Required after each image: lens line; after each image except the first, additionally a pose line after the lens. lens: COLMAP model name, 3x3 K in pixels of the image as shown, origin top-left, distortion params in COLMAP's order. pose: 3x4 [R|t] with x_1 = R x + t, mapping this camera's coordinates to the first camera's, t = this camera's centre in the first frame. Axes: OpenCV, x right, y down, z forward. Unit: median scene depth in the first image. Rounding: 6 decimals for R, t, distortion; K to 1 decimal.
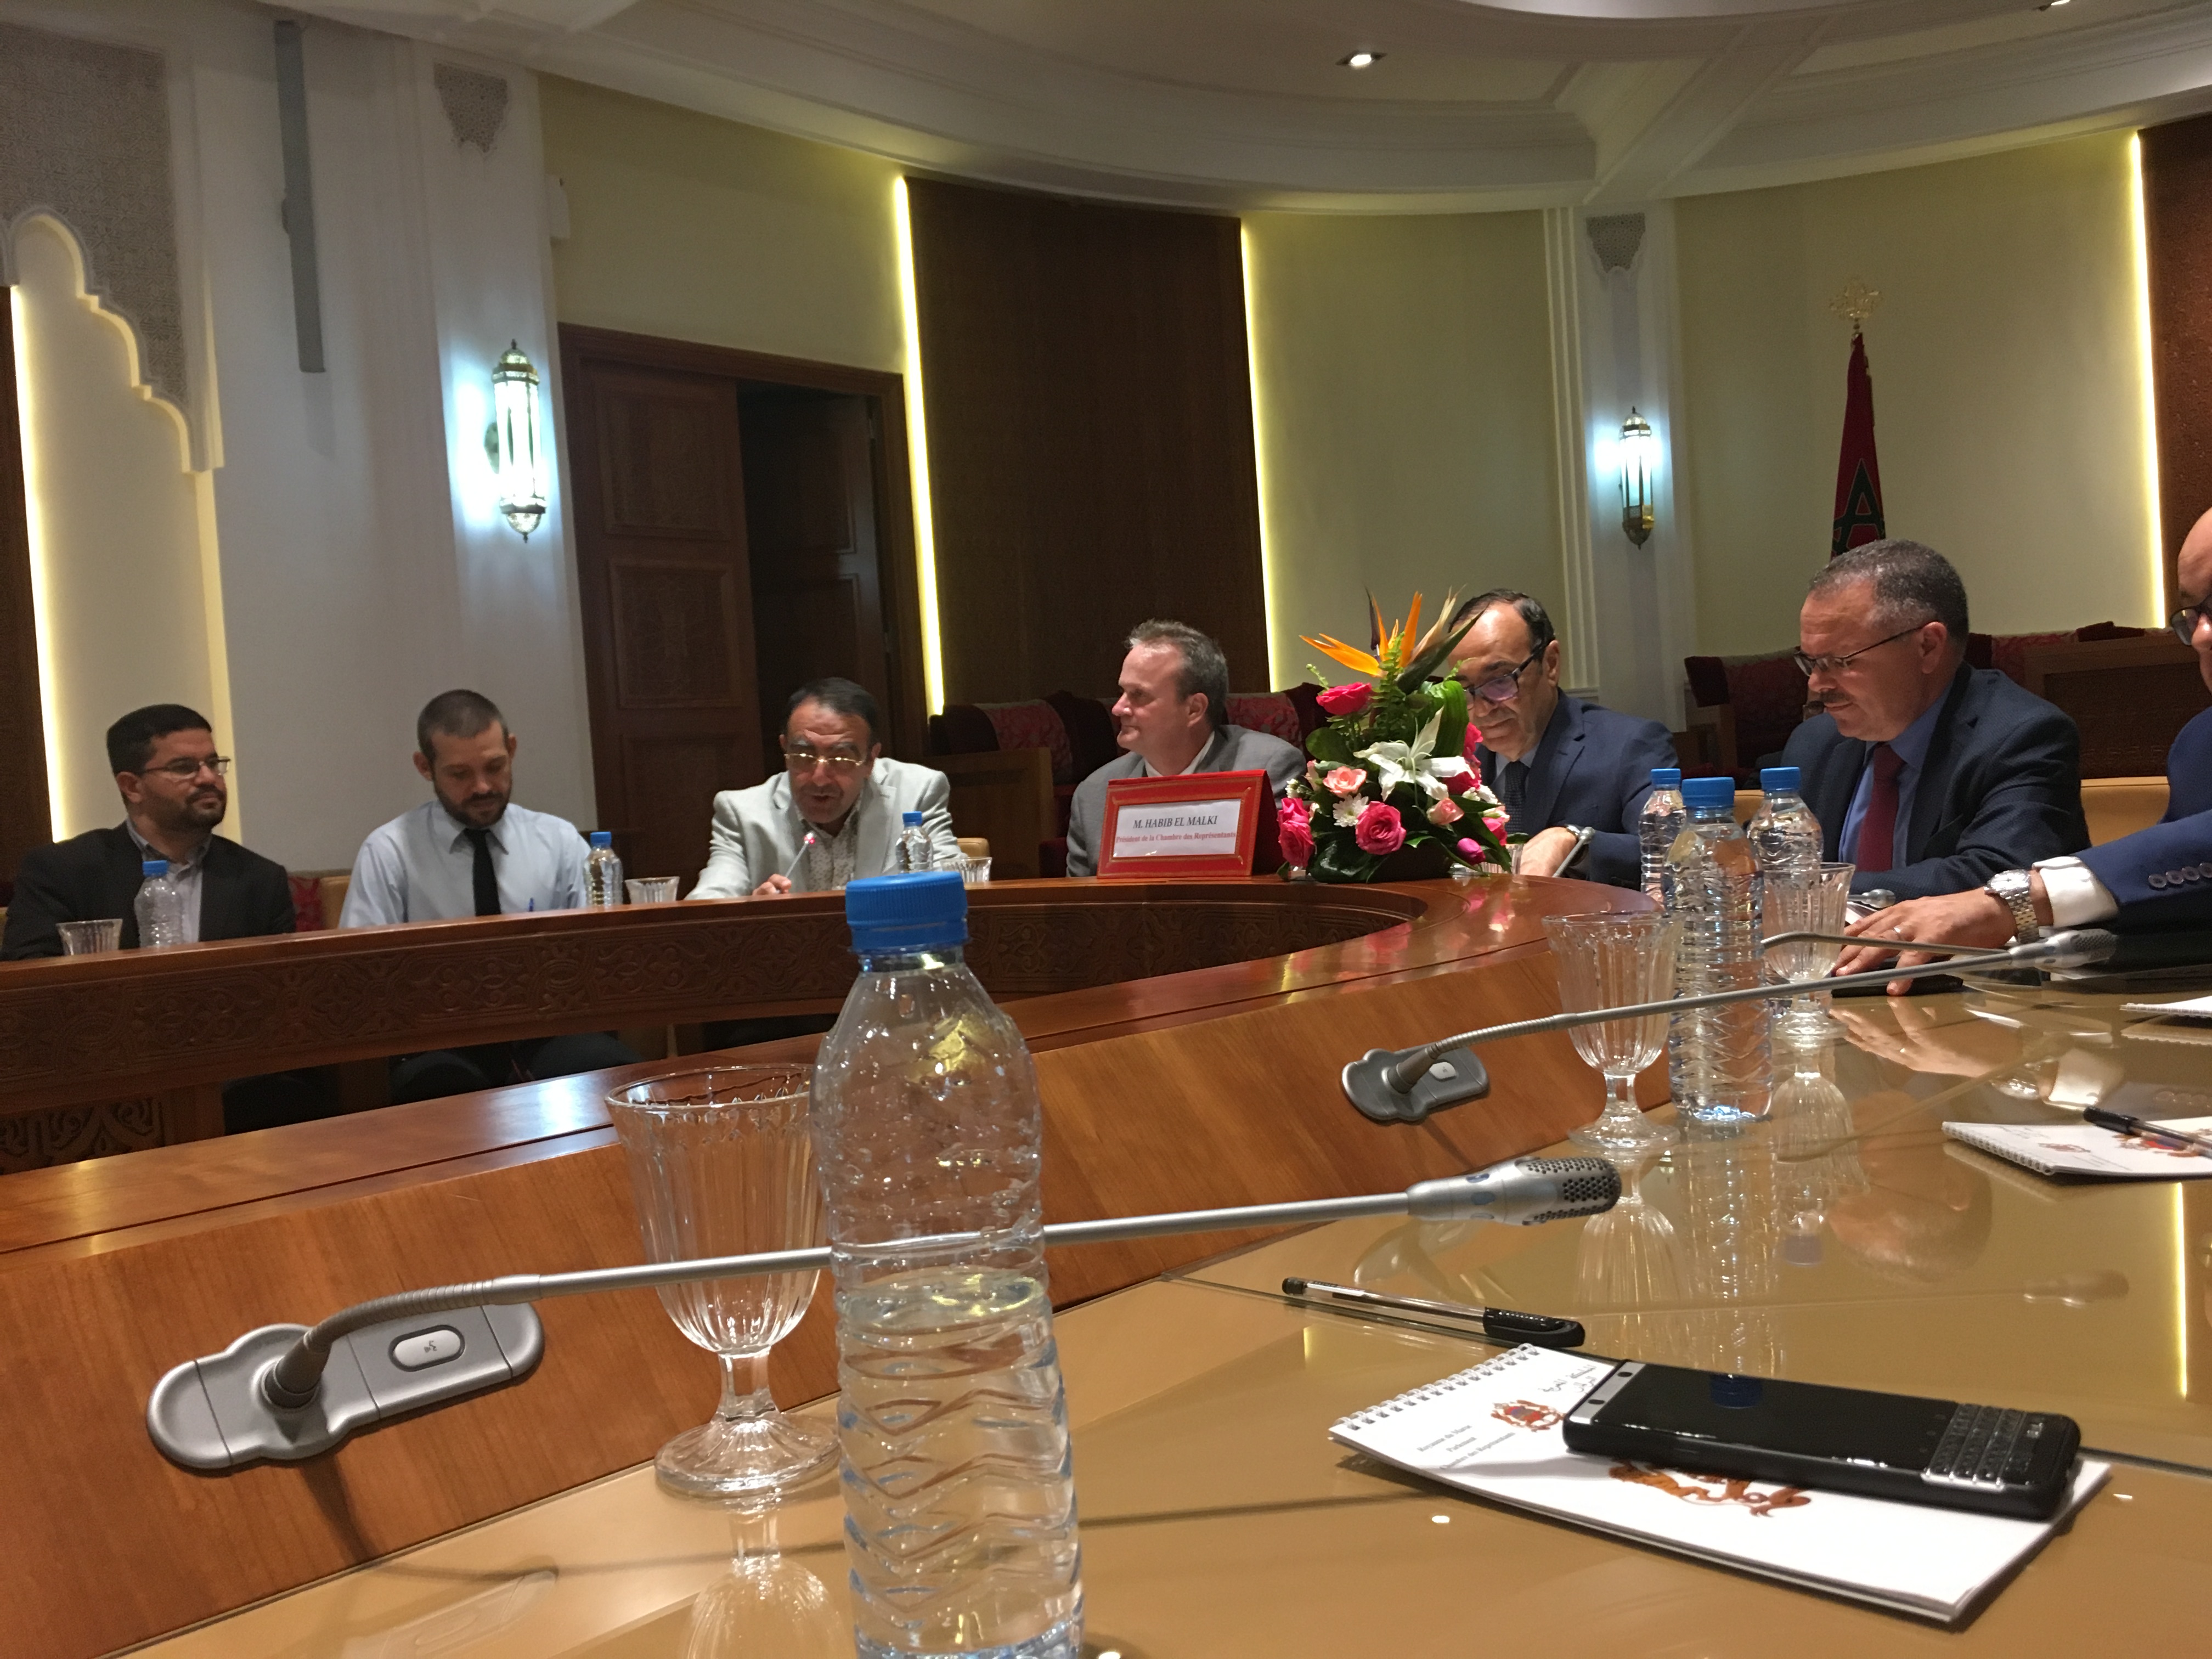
lens RADIAL K [[1903.2, 0, 1101.2], [0, 1903.2, 839.7], [0, 0, 1]] dist [0.025015, -0.007898]
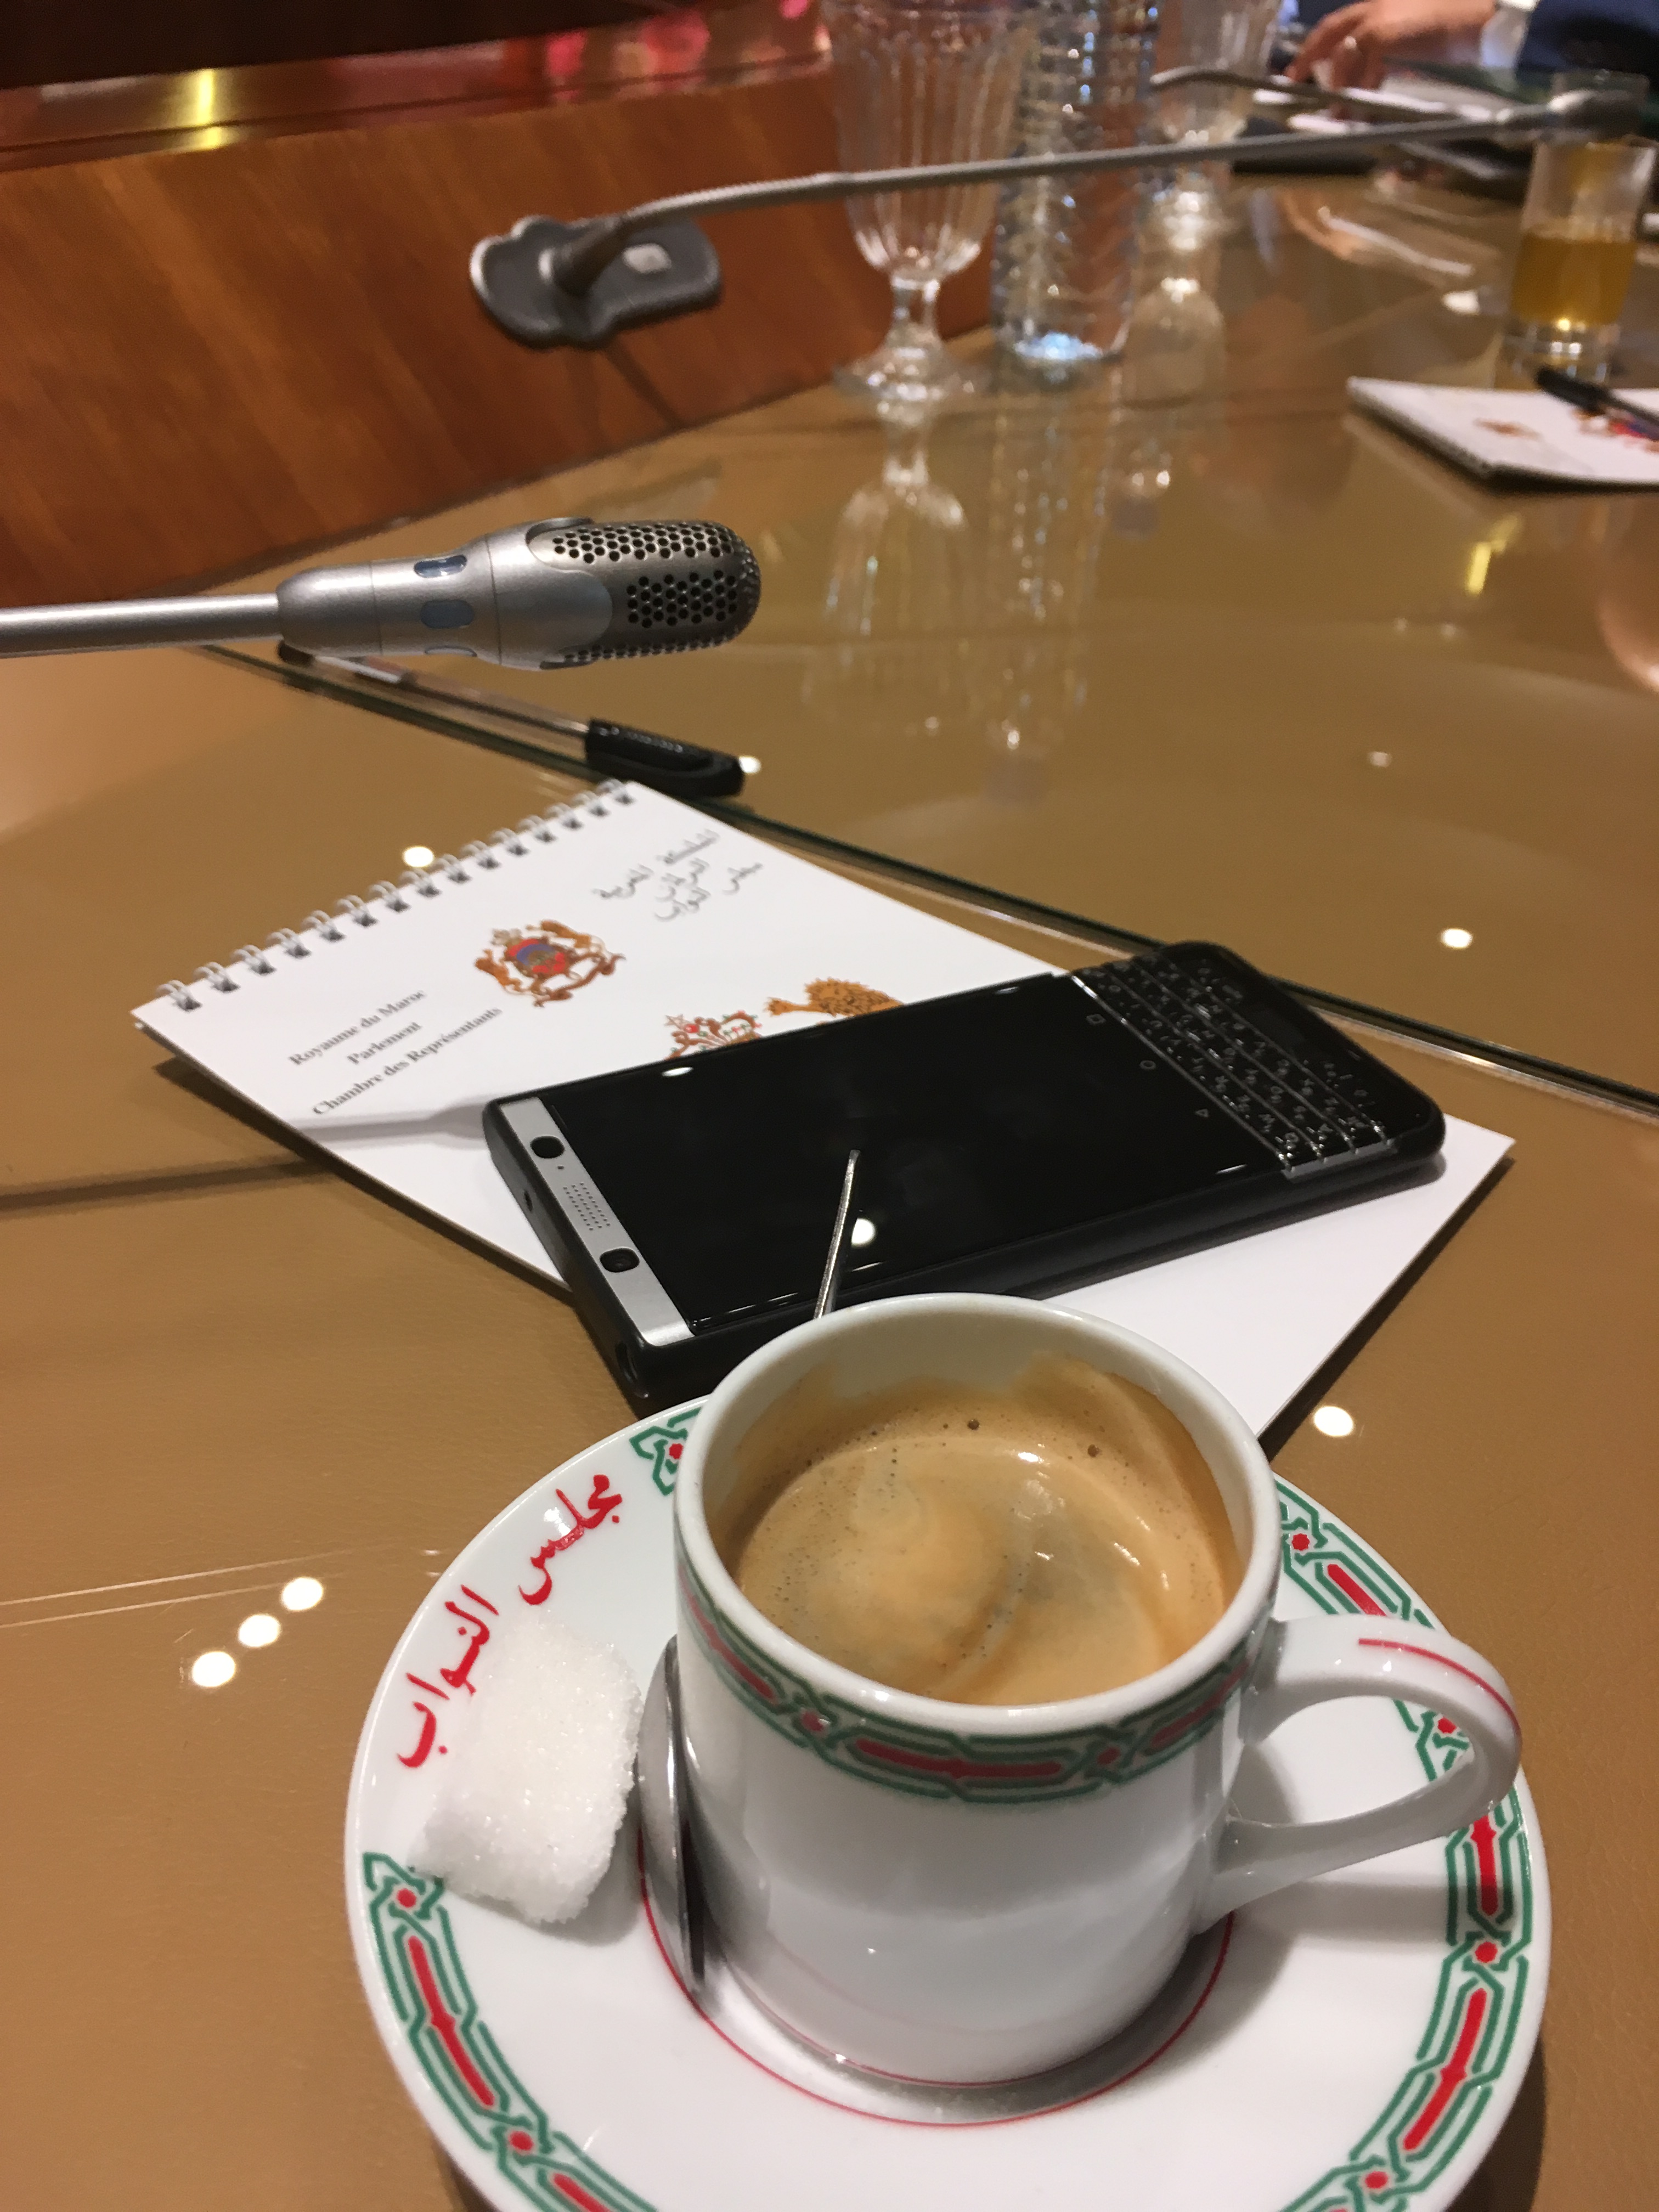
lens RADIAL K [[1903.2, 0, 830.9], [0, 1903.2, 1104.1], [0, 0, 1]] dist [0.025015, -0.007898]
pose [[0.981329, -0.026324, 0.190528, 0.108331], [-0.077360, 0.852913, 0.516289, 0.025857], [-0.176095, -0.521388, 0.834952, 0.297763]]
